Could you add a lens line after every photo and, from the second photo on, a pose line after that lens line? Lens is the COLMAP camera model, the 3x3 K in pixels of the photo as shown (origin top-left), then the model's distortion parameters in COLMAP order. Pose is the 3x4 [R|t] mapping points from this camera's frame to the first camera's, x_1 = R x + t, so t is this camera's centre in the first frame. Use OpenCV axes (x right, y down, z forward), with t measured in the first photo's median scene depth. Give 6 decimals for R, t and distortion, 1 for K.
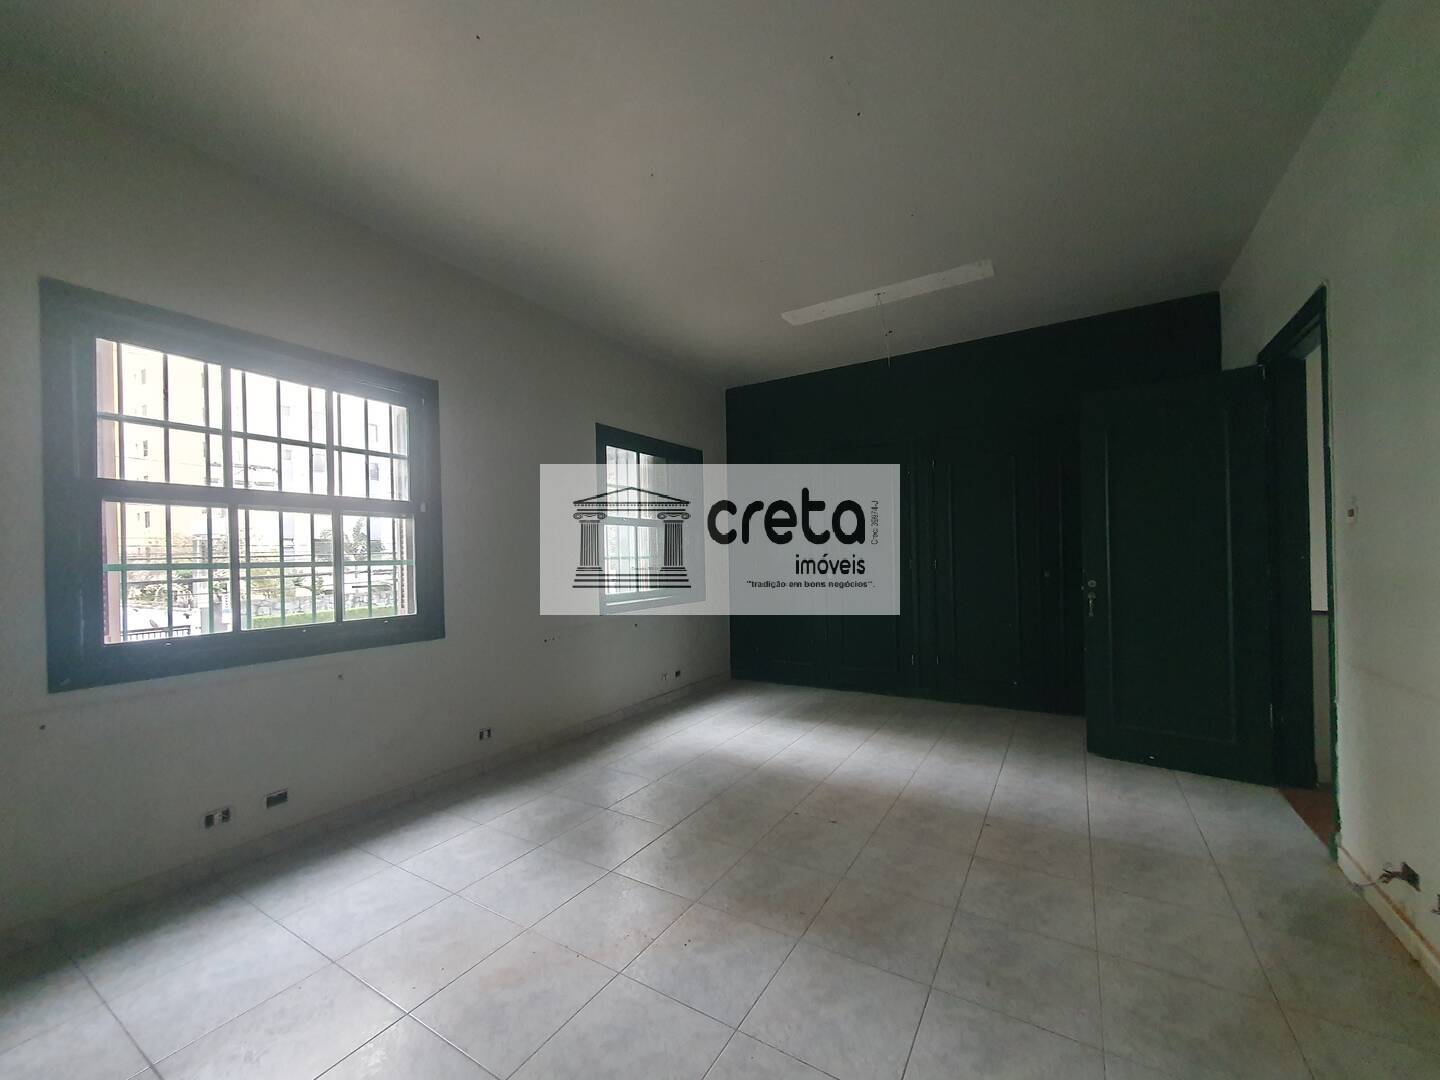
lens RADIAL K [[572.3, 0, 715.3], [0, 572.3, 554.4], [0, 0, 1]] dist [0.000470, -0.000016]
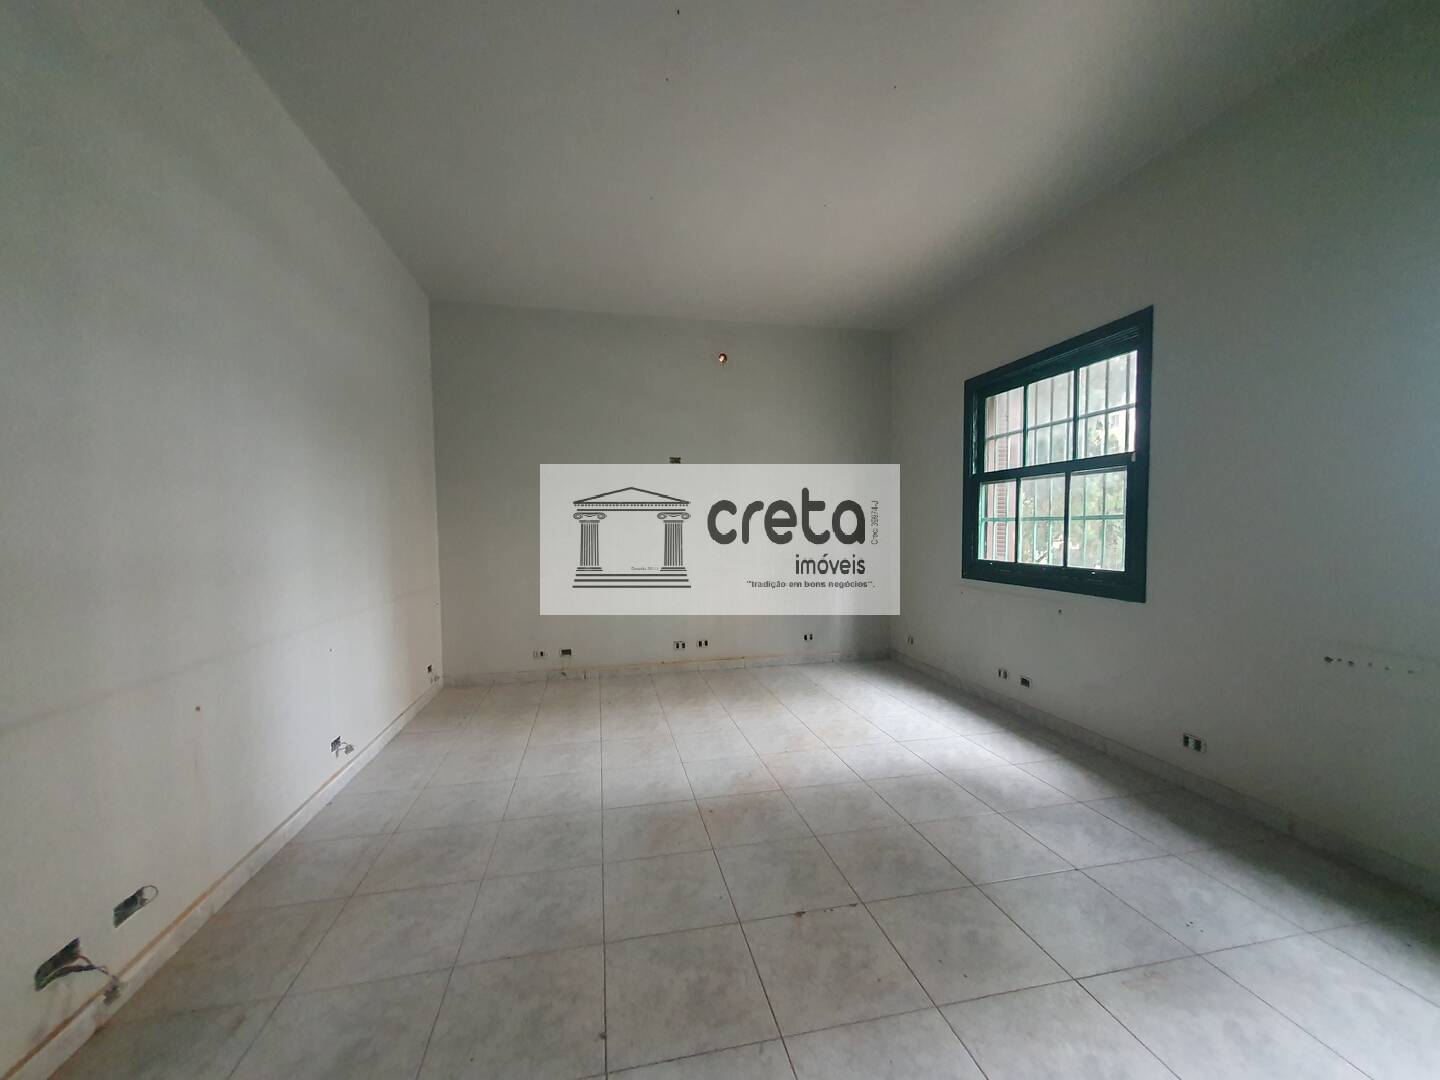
lens RADIAL K [[572.3, 0, 715.3], [0, 572.3, 554.4], [0, 0, 1]] dist [0.000470, -0.000016]
pose [[-0.724713, 0.059789, -0.686453, 0.744872], [0.025833, 0.997886, 0.059641, 0.004584], [0.688567, 0.025490, -0.724725, 1.471027]]
